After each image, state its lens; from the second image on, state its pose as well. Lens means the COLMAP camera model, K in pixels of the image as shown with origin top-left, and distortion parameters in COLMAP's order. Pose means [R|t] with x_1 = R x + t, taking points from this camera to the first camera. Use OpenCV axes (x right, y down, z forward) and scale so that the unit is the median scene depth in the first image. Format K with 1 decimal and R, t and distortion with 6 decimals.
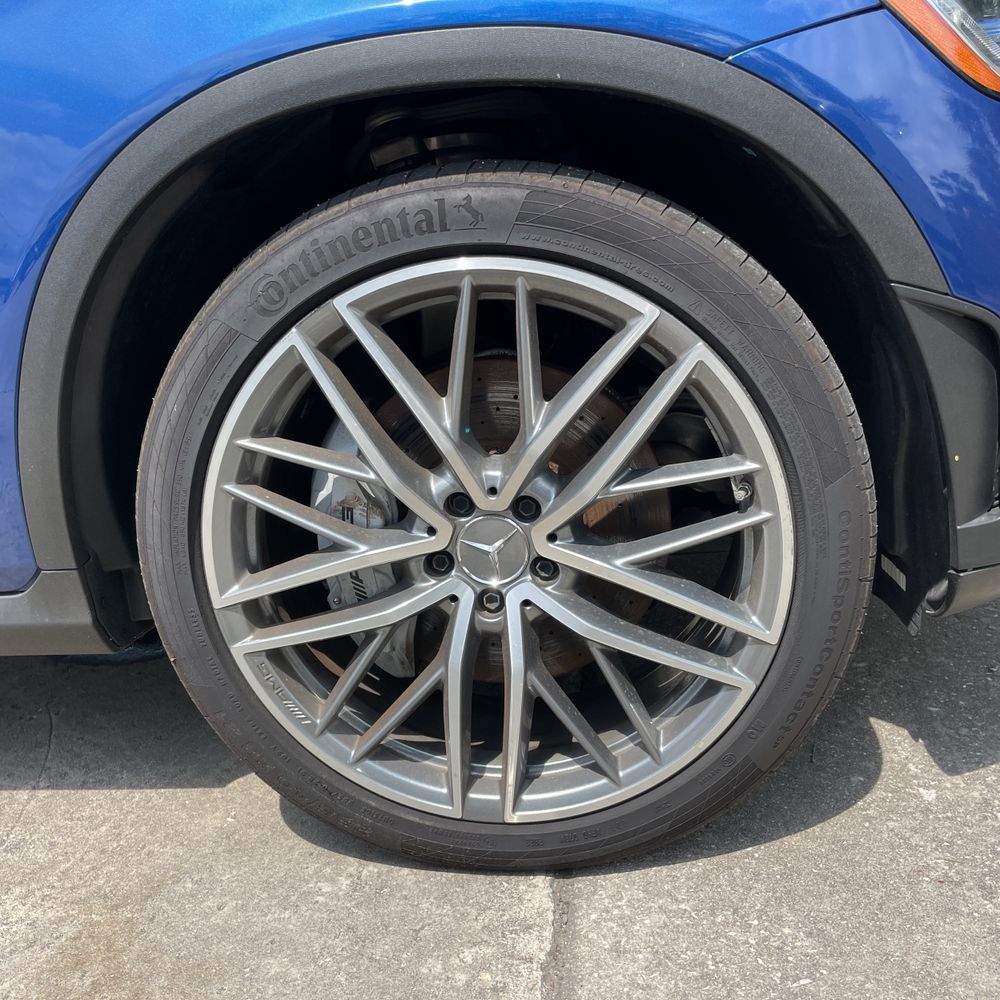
lens RADIAL K [[1016.0, 0, 500.0], [0, 1016.0, 500.0], [0, 0, 1]] dist [0.083466, -0.116415]
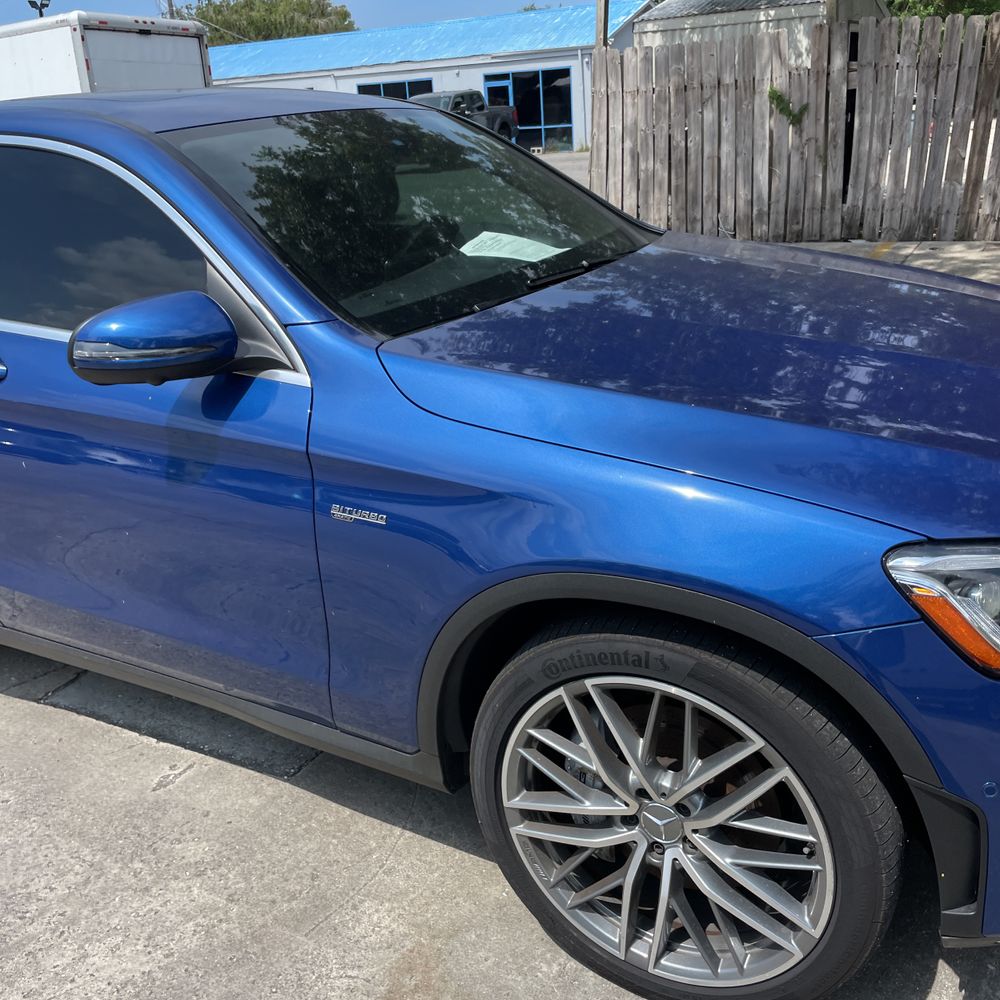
lens RADIAL K [[1017.6, 0, 510.0], [0, 1017.6, 496.8], [0, 0, 1]] dist [0.078046, -0.106906]
pose [[0.925153, 0.176968, -0.335818, 0.232418], [-0.141542, 0.981701, 0.127395, -0.652619], [0.352218, -0.070327, 0.933272, -0.615382]]
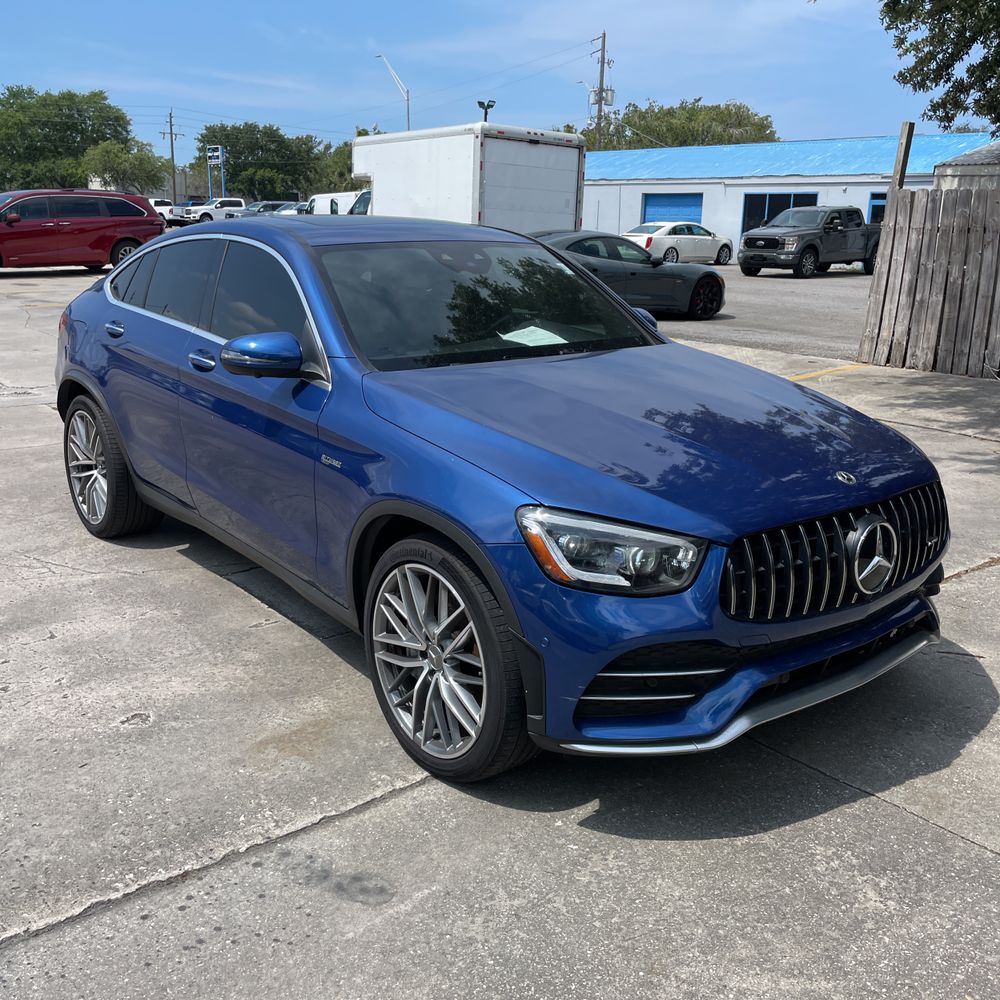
lens RADIAL K [[1010.1, 0, 504.4], [0, 1010.1, 498.0], [0, 0, 1]] dist [0.082851, -0.116790]
pose [[0.711760, 0.301775, -0.634295, 1.839493], [-0.294327, 0.948043, 0.120773, -0.795312], [0.637785, 0.100729, 0.763599, -1.143561]]
